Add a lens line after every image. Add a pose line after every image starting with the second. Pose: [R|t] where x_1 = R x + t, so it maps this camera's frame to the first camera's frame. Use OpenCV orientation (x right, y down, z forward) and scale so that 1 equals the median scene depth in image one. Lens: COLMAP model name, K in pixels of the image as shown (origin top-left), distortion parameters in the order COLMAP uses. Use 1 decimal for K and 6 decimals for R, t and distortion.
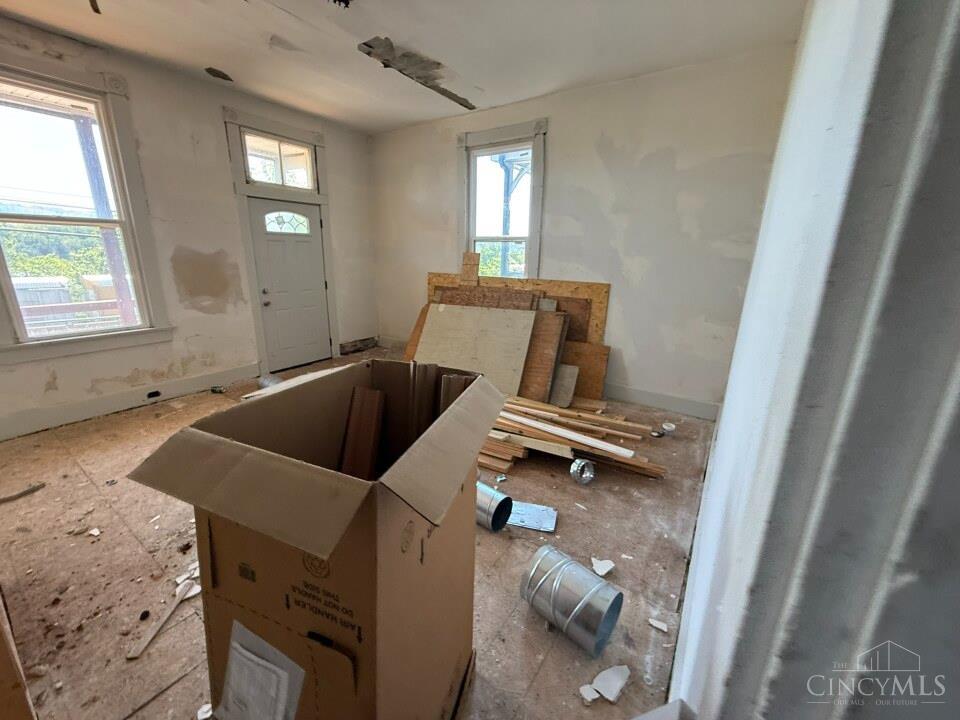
lens RADIAL K [[385.5, 0, 478.0], [0, 385.5, 357.5], [0, 0, 1]] dist [-0.001542, 0.000325]
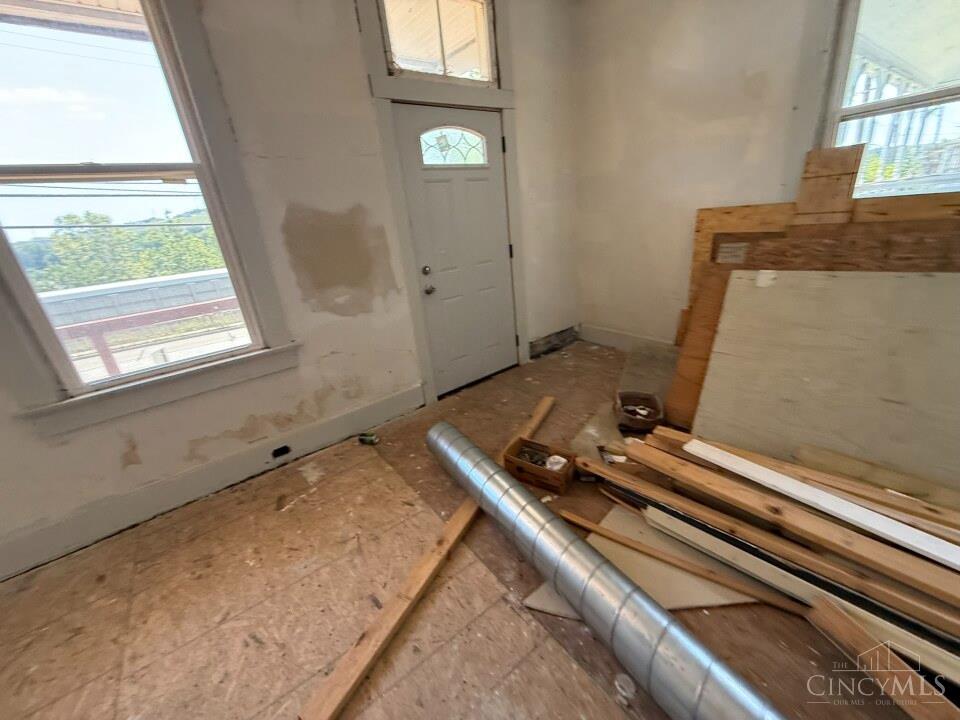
lens RADIAL K [[385.5, 0, 483.3], [0, 385.5, 364.0], [0, 0, 1]] dist [-0.001542, 0.000325]
pose [[0.945323, 0.006597, -0.326068, -0.269649], [0.031395, 0.993311, 0.111117, -0.090172], [0.324620, -0.115279, 0.938793, 0.444854]]
